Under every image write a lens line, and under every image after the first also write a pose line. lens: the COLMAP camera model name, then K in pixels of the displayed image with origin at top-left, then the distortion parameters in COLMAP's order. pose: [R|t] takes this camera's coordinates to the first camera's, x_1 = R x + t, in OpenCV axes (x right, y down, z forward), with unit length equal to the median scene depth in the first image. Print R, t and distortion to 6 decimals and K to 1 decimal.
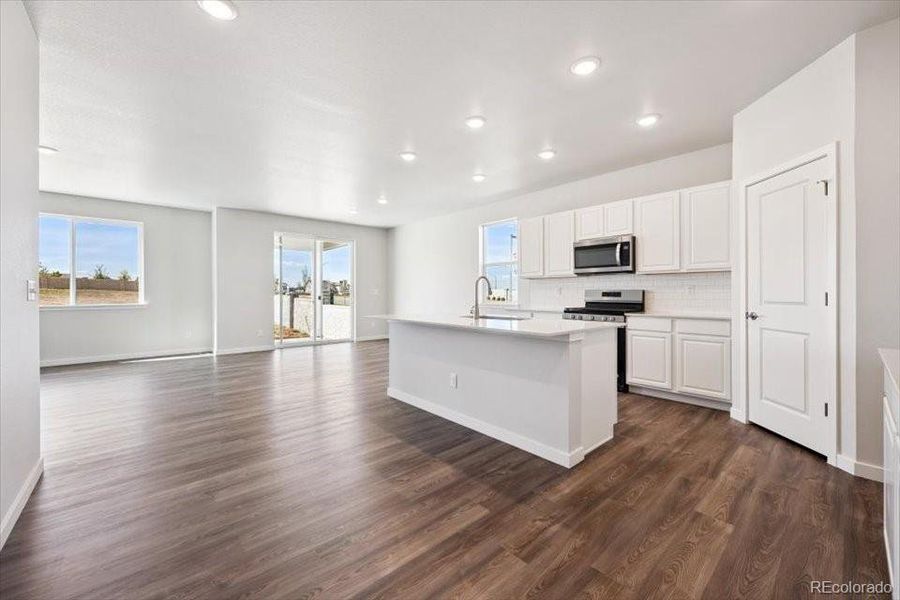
lens RADIAL K [[358.7, 0, 468.0], [0, 358.7, 297.8], [0, 0, 1]] dist [0.000232, 0.000144]
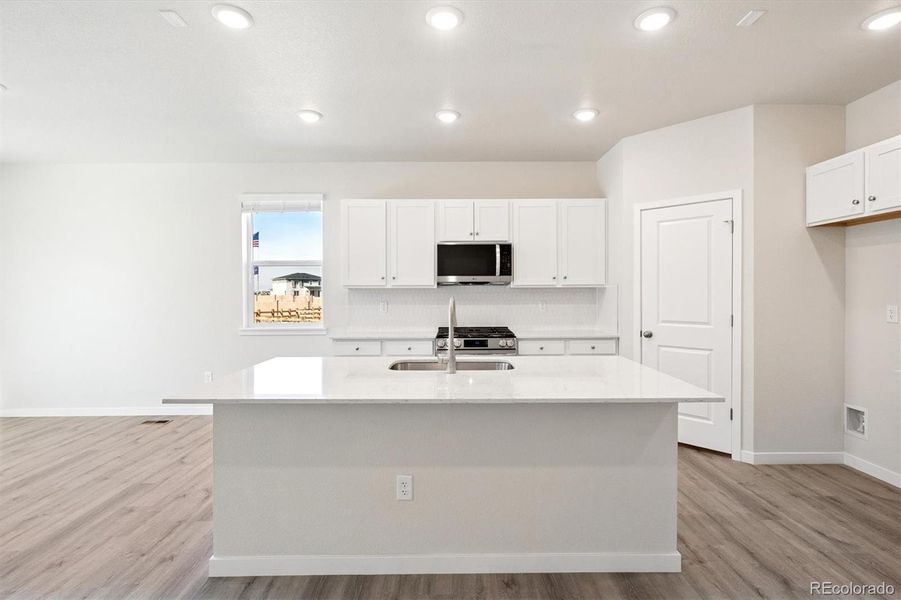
lens RADIAL K [[392.7, 0, 450.5], [0, 392.7, 300.0], [0, 0, 1]] dist [-0.001171, -0.000078]
pose [[0.673274, 0.009405, 0.739333, -0.374703], [-0.004761, 0.999954, -0.008385, -0.030850], [-0.739377, 0.002126, 0.673288, 0.526609]]
